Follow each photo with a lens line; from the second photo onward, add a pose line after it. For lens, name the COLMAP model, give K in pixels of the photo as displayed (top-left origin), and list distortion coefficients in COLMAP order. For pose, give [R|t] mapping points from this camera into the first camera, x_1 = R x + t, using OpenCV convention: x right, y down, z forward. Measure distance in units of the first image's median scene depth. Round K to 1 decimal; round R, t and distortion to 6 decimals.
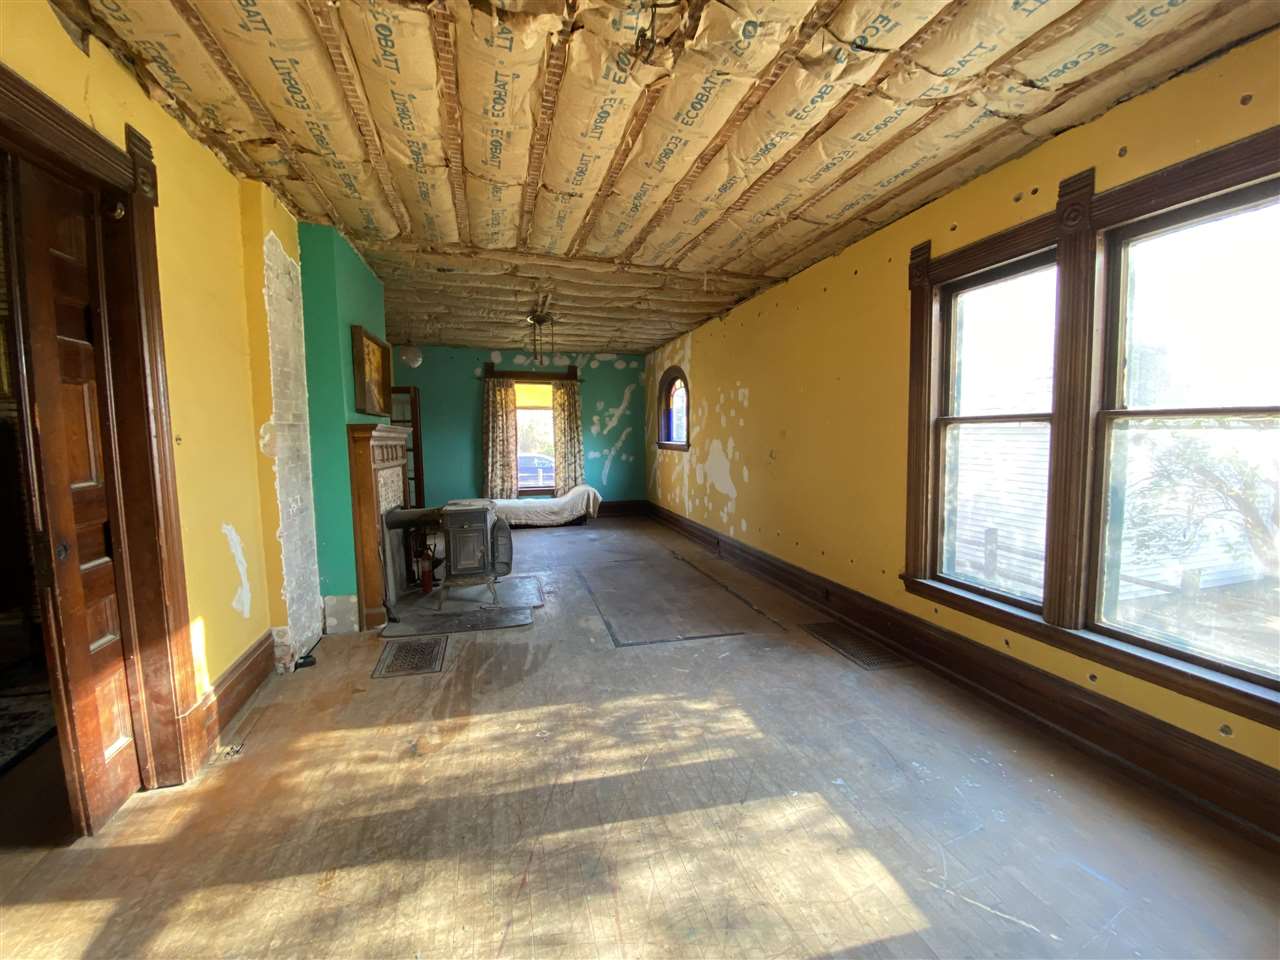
lens RADIAL K [[535.4, 0, 642.9], [0, 535.4, 477.2], [0, 0, 1]] dist [0.131785, -0.039257]
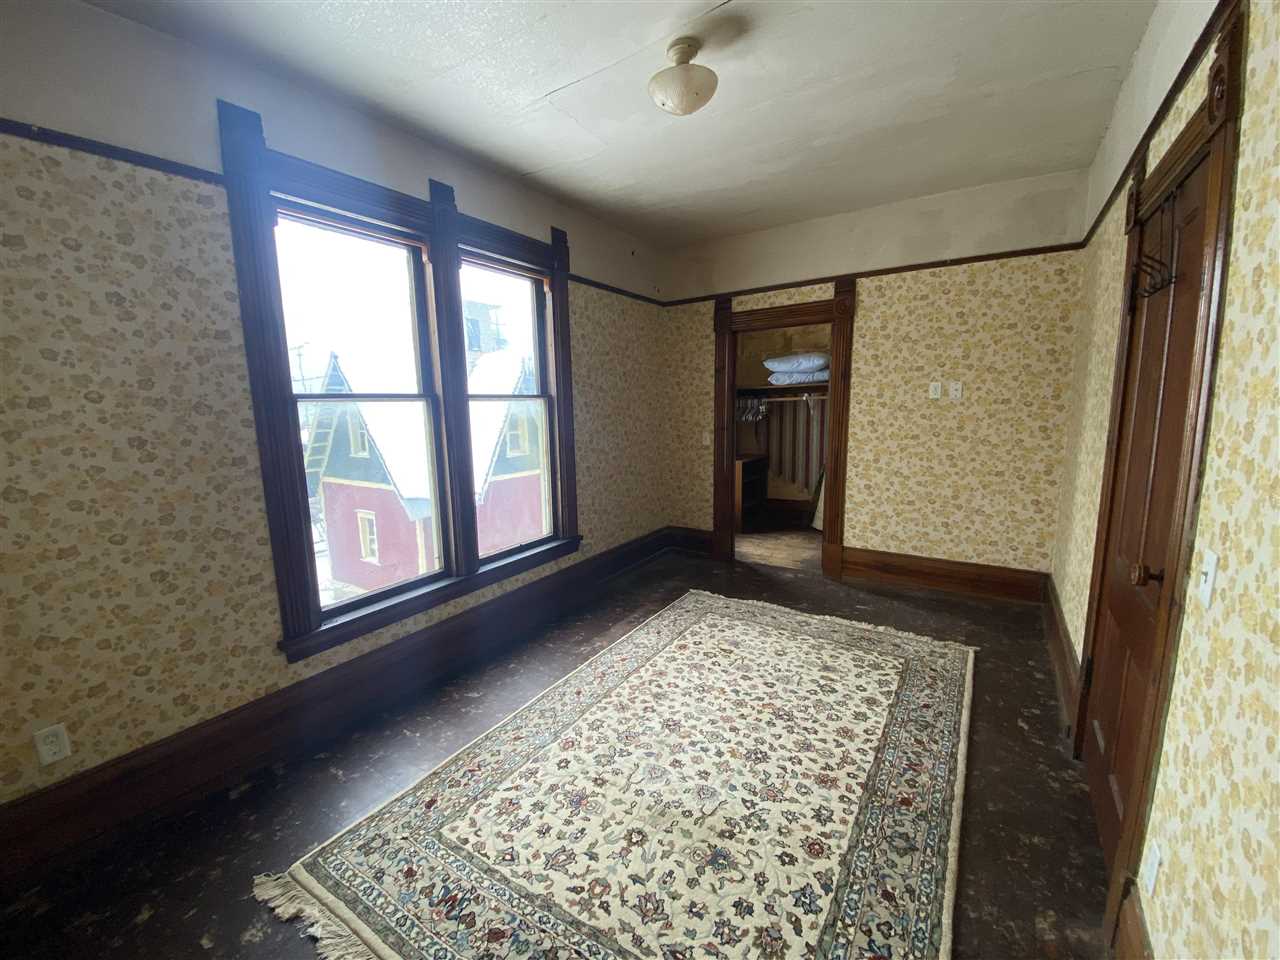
lens RADIAL K [[526.7, 0, 640.0], [0, 526.7, 480.0], [0, 0, 1]] dist [0.056259, -0.037189]
pose [[-0.674761, -0.084310, 0.733205, -0.391446], [0.086167, 0.977660, 0.191718, -0.146278], [-0.732989, 0.192542, -0.652422, 1.827632]]
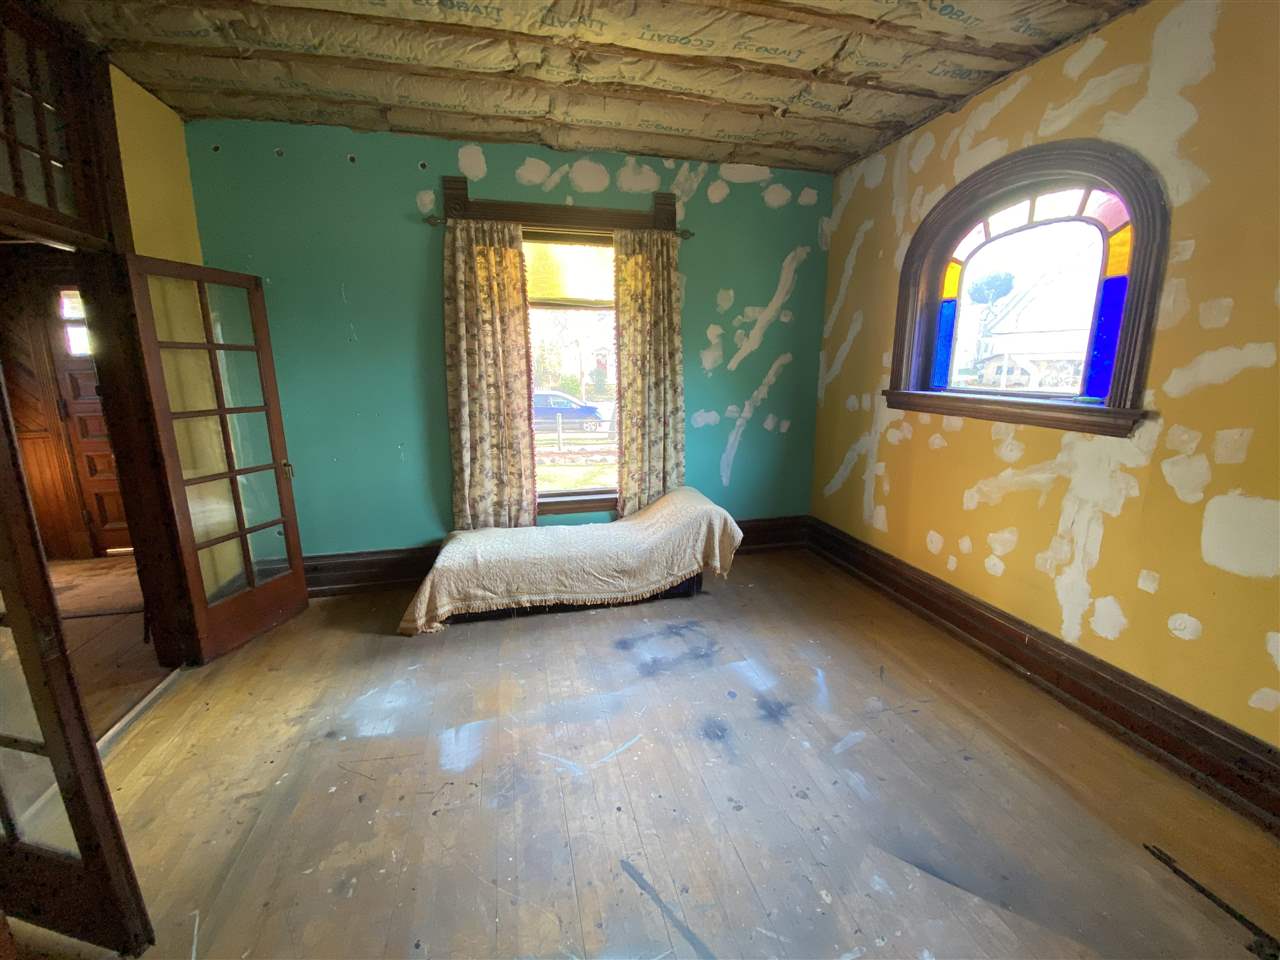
lens RADIAL K [[526.7, 0, 640.0], [0, 526.7, 480.0], [0, 0, 1]] dist [0.056259, -0.037189]
pose [[0.999773, 0.010034, -0.018794, -0.140029], [-0.007348, 0.990421, 0.137882, -0.052321], [0.019998, -0.137712, 0.990270, 0.586470]]
